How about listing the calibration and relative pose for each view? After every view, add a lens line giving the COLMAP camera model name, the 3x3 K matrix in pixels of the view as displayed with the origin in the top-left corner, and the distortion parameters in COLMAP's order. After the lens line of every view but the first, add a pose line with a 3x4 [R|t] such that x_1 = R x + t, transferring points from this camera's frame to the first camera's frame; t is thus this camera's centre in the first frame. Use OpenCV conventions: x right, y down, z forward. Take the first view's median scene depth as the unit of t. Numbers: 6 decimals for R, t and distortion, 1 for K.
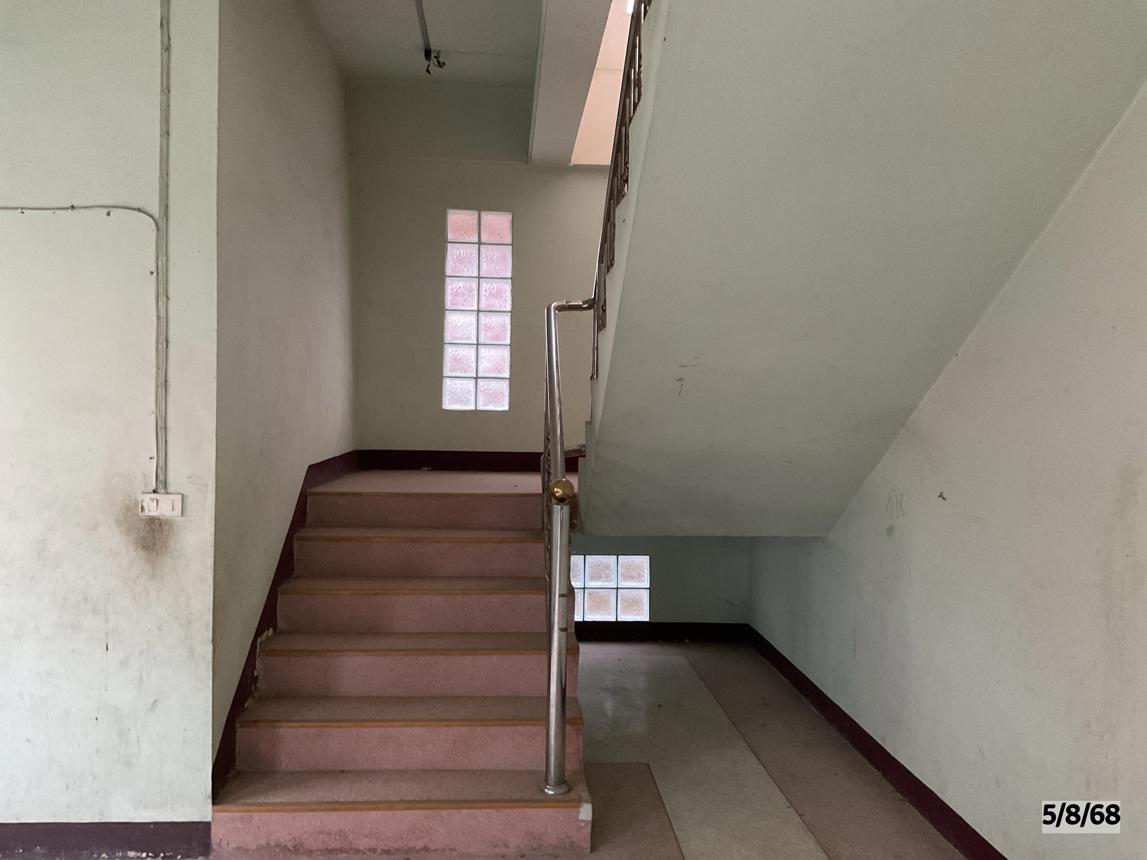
lens RADIAL K [[956.2, 0, 576.8], [0, 956.2, 423.3], [0, 0, 1]] dist [0.004830, 0.002182]
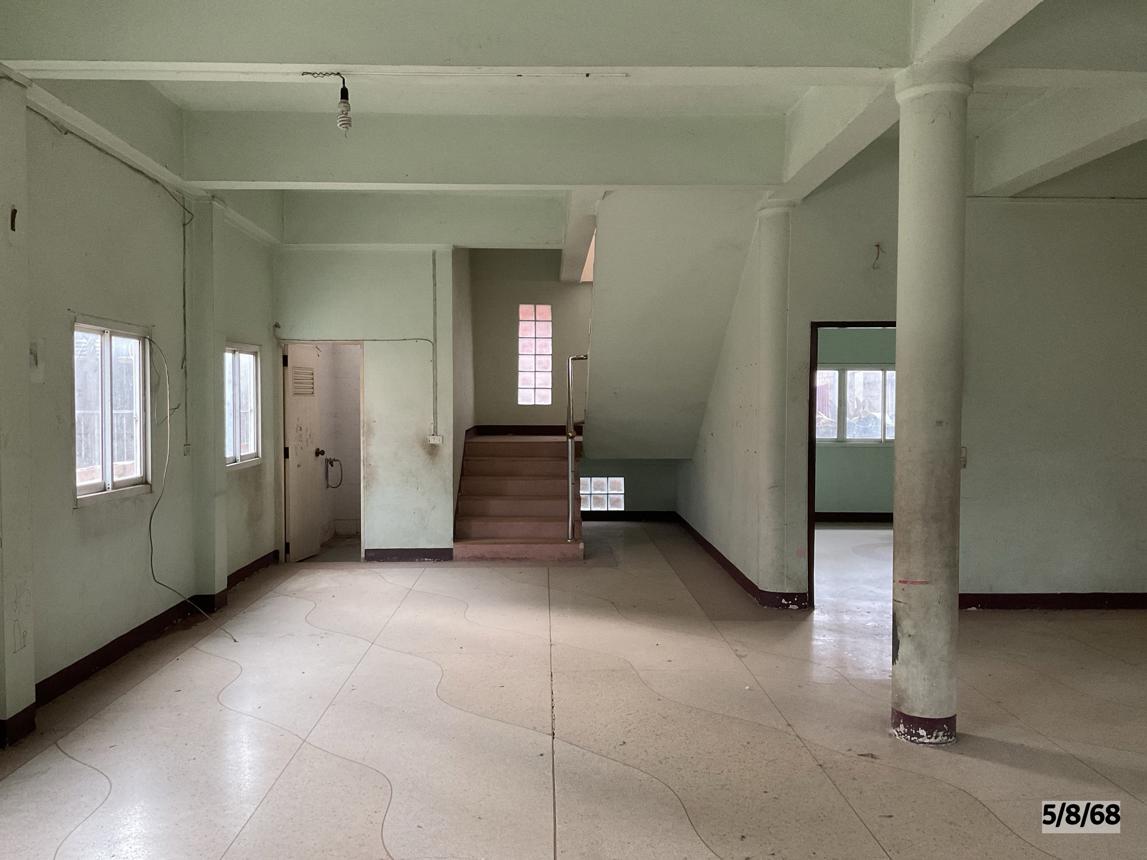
lens RADIAL K [[956.2, 0, 574.0], [0, 956.2, 432.7], [0, 0, 1]] dist [0.004830, 0.002182]
pose [[0.998907, -0.013731, -0.044680, 0.064076], [0.014639, 0.999691, 0.020065, 0.005782], [0.044391, -0.020697, 0.998800, -0.989670]]
